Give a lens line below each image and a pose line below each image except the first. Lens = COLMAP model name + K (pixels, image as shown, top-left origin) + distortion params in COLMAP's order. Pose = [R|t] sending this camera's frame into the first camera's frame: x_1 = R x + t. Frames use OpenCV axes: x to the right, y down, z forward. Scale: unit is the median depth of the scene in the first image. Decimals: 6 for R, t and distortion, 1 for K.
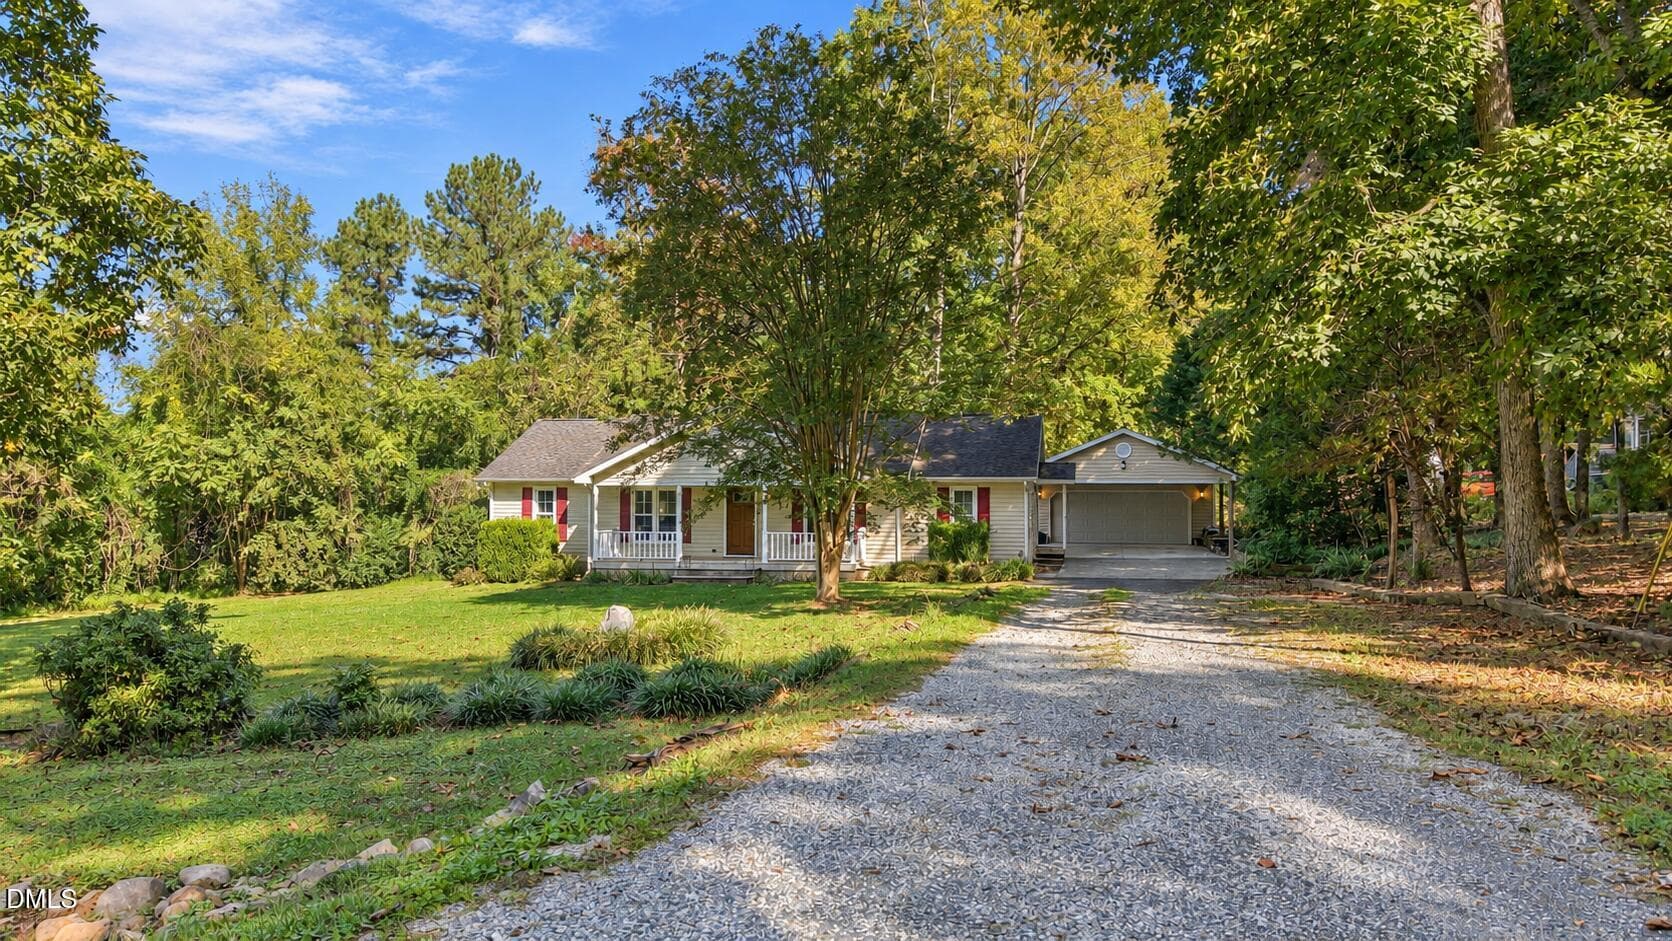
lens RADIAL K [[1171.5, 0, 836.0], [0, 1171.5, 470.5], [0, 0, 1]] dist [0.003336, -0.001978]
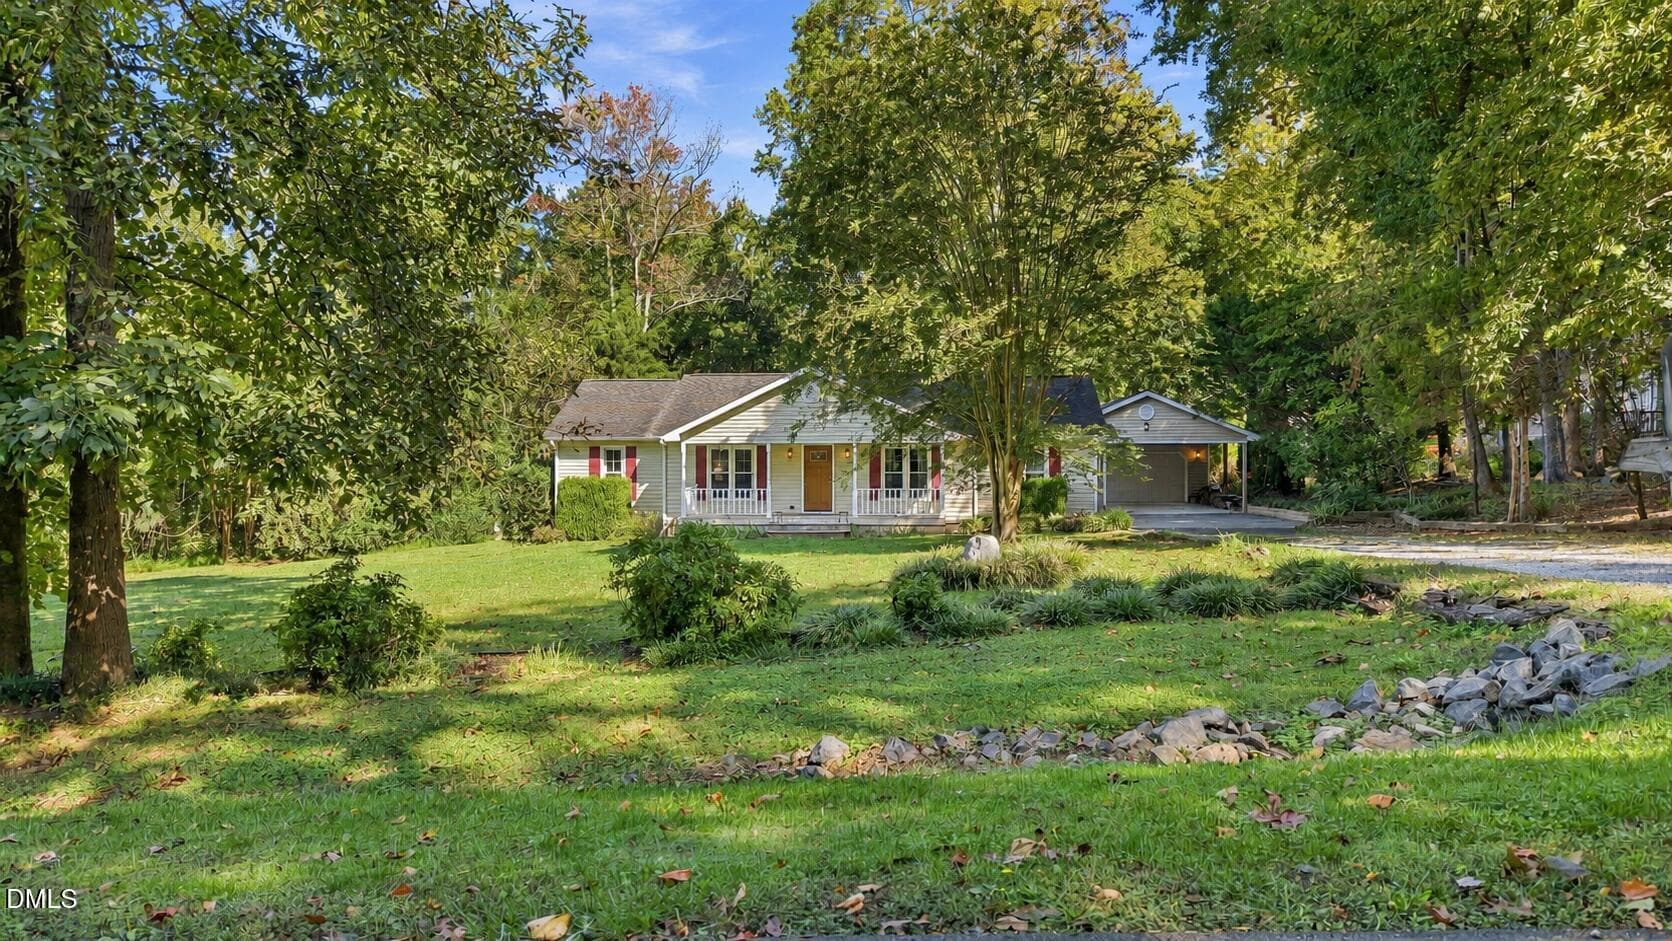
lens RADIAL K [[1171.5, 0, 836.0], [0, 1171.5, 470.5], [0, 0, 1]] dist [0.003336, -0.001978]
pose [[0.992941, -0.004182, 0.118537, -0.174438], [0.001415, 0.999725, 0.023415, 0.011596], [-0.118603, -0.023082, 0.992673, -0.019987]]
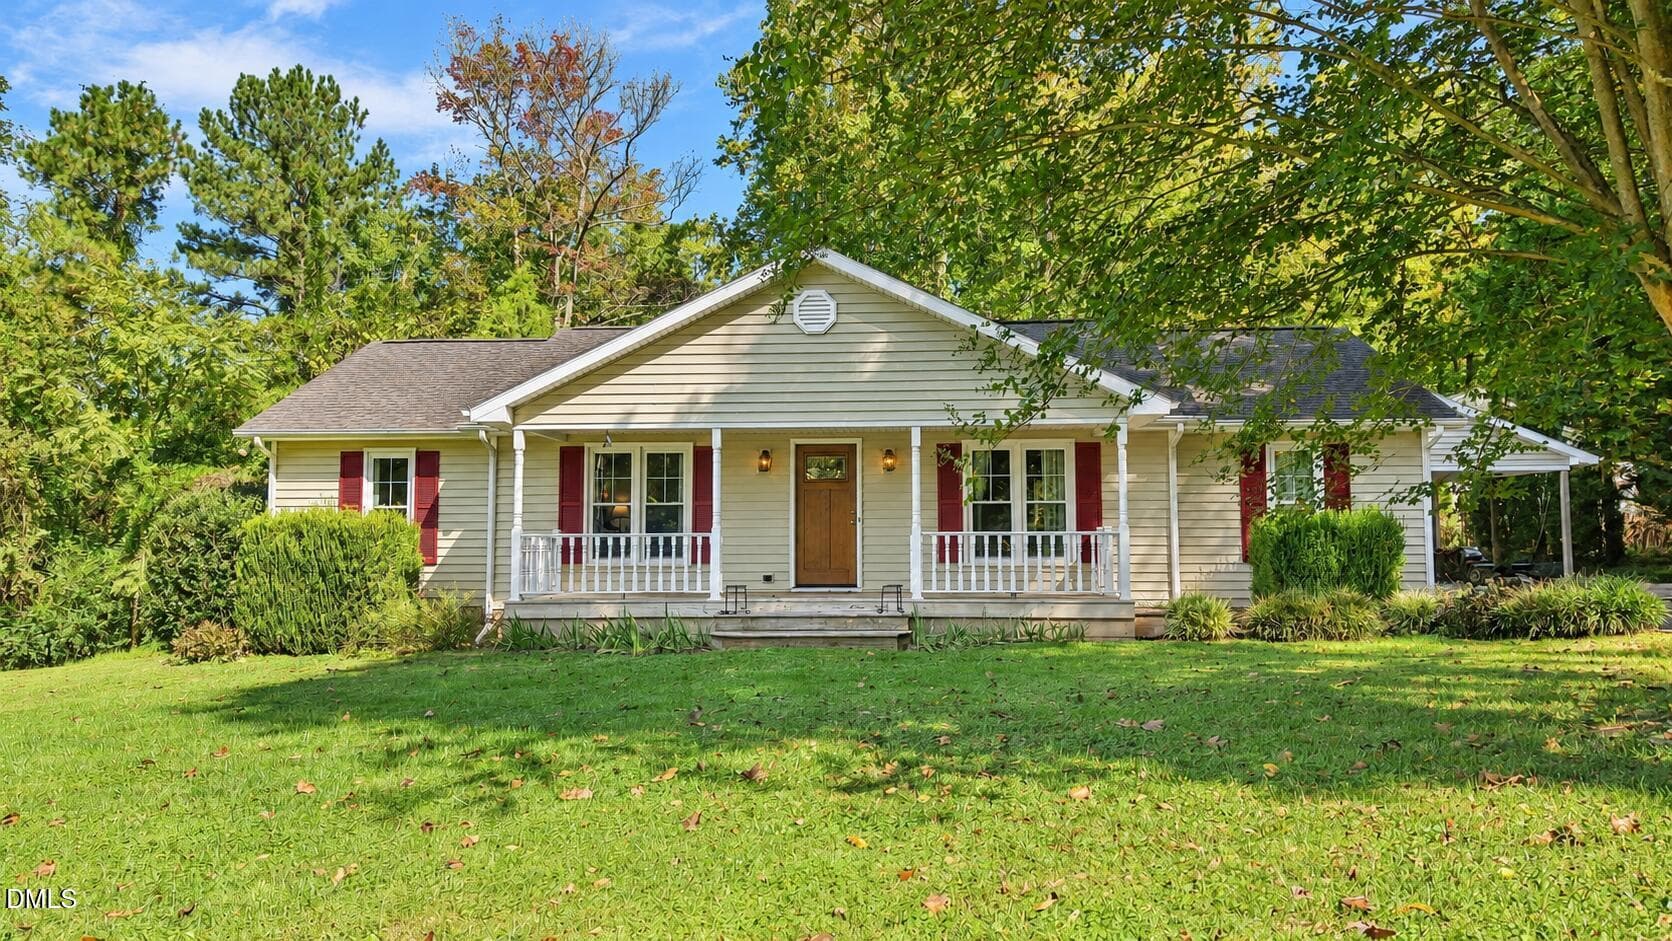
lens RADIAL K [[1171.5, 0, 836.0], [0, 1171.5, 470.5], [0, 0, 1]] dist [0.003336, -0.001978]
pose [[0.989460, 0.005119, 0.144714, -0.135764], [0.002301, 0.998693, -0.051058, 0.046019], [-0.144786, 0.050853, 0.988155, 0.493658]]
